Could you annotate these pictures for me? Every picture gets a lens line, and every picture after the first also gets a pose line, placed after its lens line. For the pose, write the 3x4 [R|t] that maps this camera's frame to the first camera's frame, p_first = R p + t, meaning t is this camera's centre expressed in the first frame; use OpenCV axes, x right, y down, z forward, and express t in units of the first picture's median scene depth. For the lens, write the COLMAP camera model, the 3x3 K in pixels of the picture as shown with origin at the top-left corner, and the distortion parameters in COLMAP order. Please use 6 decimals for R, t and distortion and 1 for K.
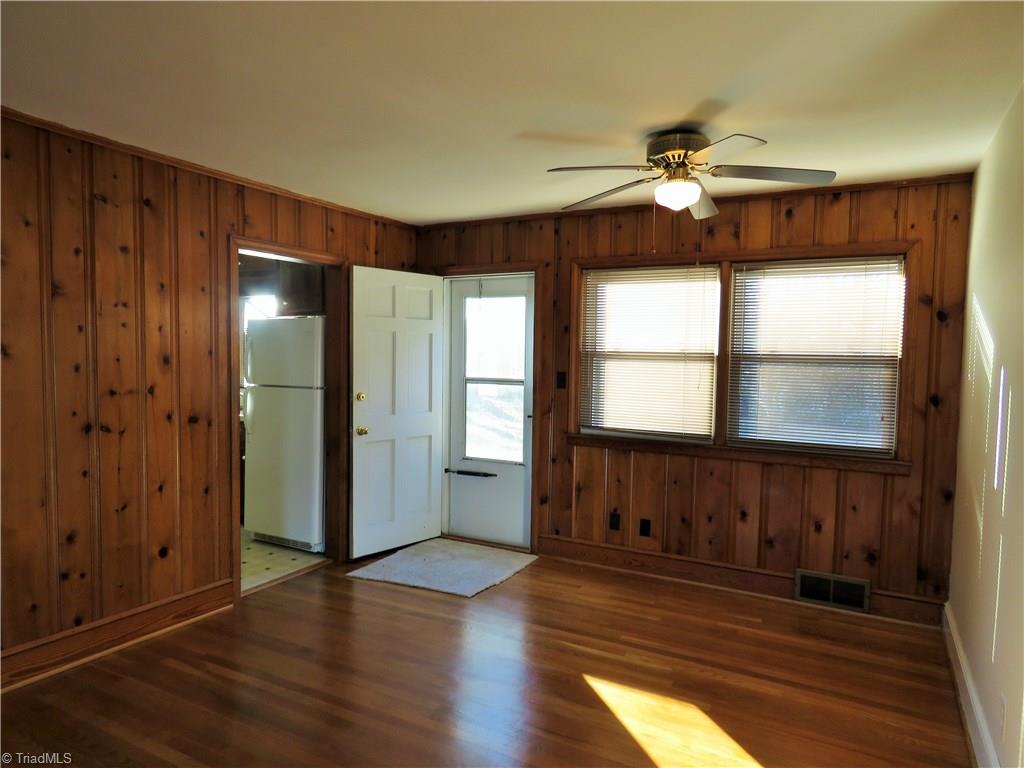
lens RADIAL K [[656.7, 0, 511.6], [0, 656.7, 388.7], [0, 0, 1]] dist [-0.007734, 0.008353]
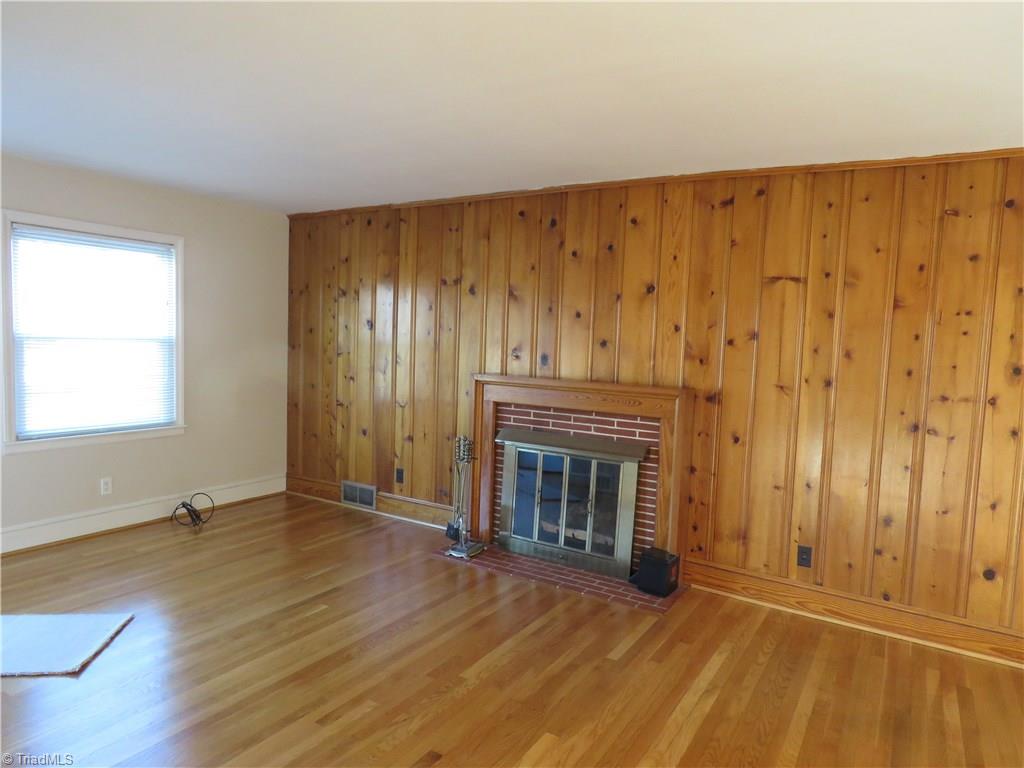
lens RADIAL K [[656.7, 0, 511.6], [0, 656.7, 388.7], [0, 0, 1]] dist [-0.007734, 0.008353]
pose [[-0.052910, 0.059596, -0.996819, 0.382705], [-0.092333, 0.993649, 0.064307, -0.010867], [0.994321, 0.095442, -0.047071, 0.305047]]
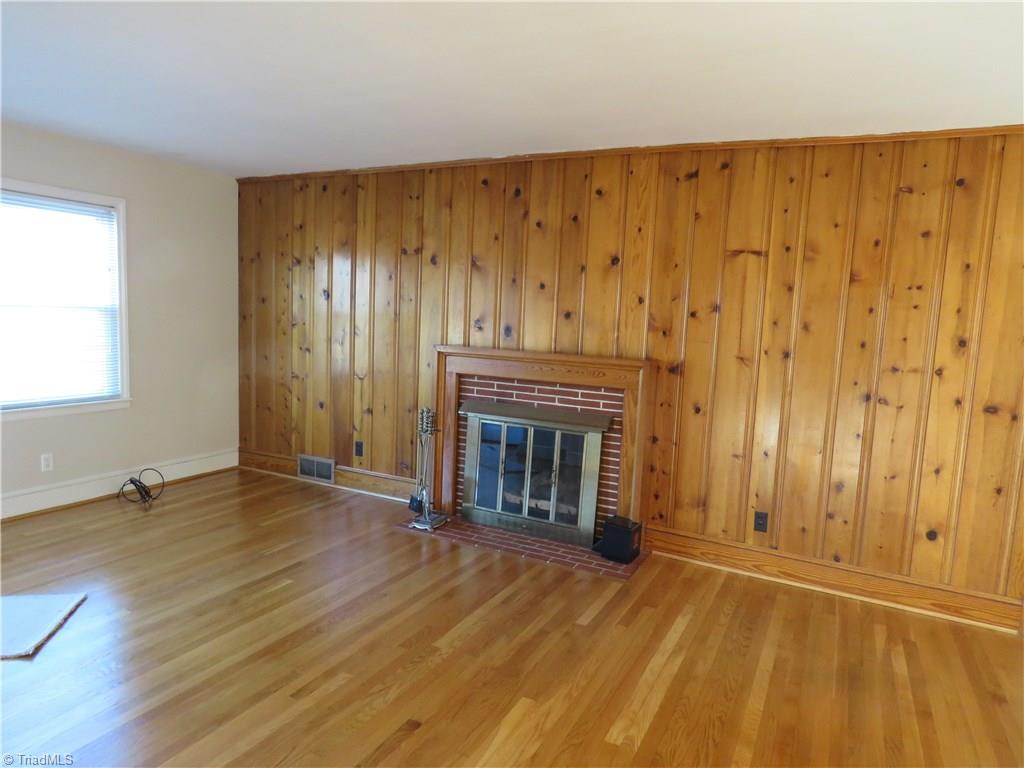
lens RADIAL K [[656.7, 0, 511.6], [0, 656.7, 388.7], [0, 0, 1]] dist [-0.007734, 0.008353]
pose [[0.027801, 0.098654, -0.994733, 0.378938], [-0.098599, 0.990536, 0.095482, -0.003001], [0.994739, 0.095426, 0.037265, 0.275939]]
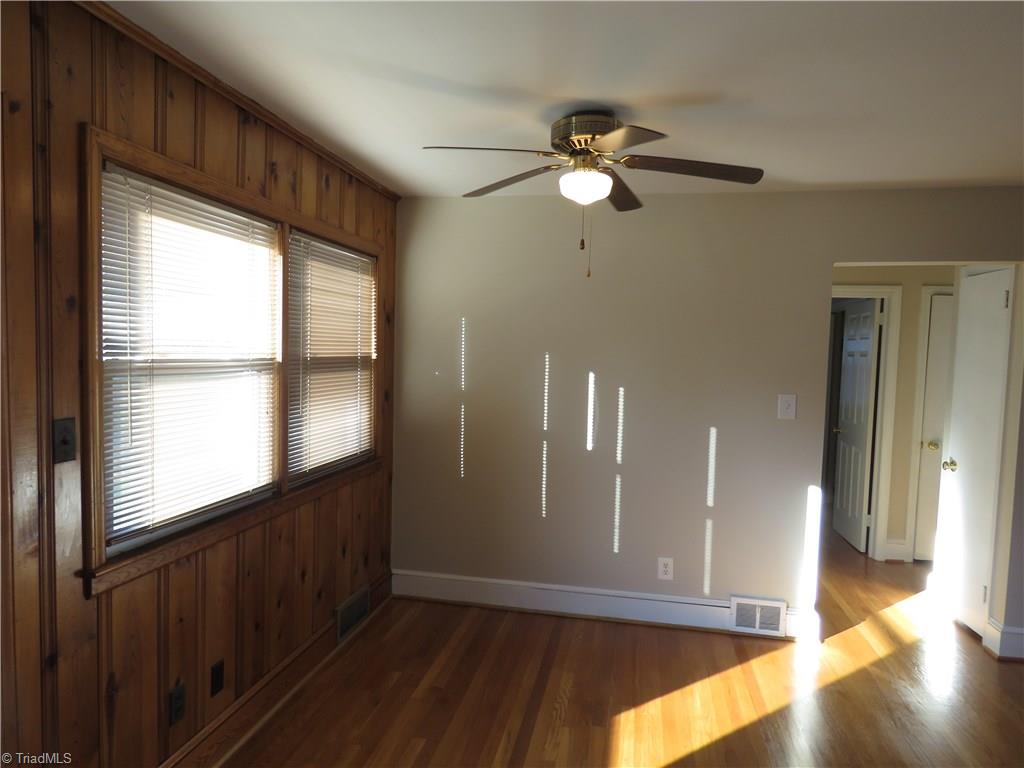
lens RADIAL K [[662.4, 0, 512.0], [0, 662.4, 384.0], [0, 0, 1]] dist [0.035543, 0.001519]
pose [[-0.303325, -0.078609, 0.949639, -0.447551], [0.016548, 0.996007, 0.087733, -0.091850], [-0.952743, 0.042326, -0.300813, 1.069208]]
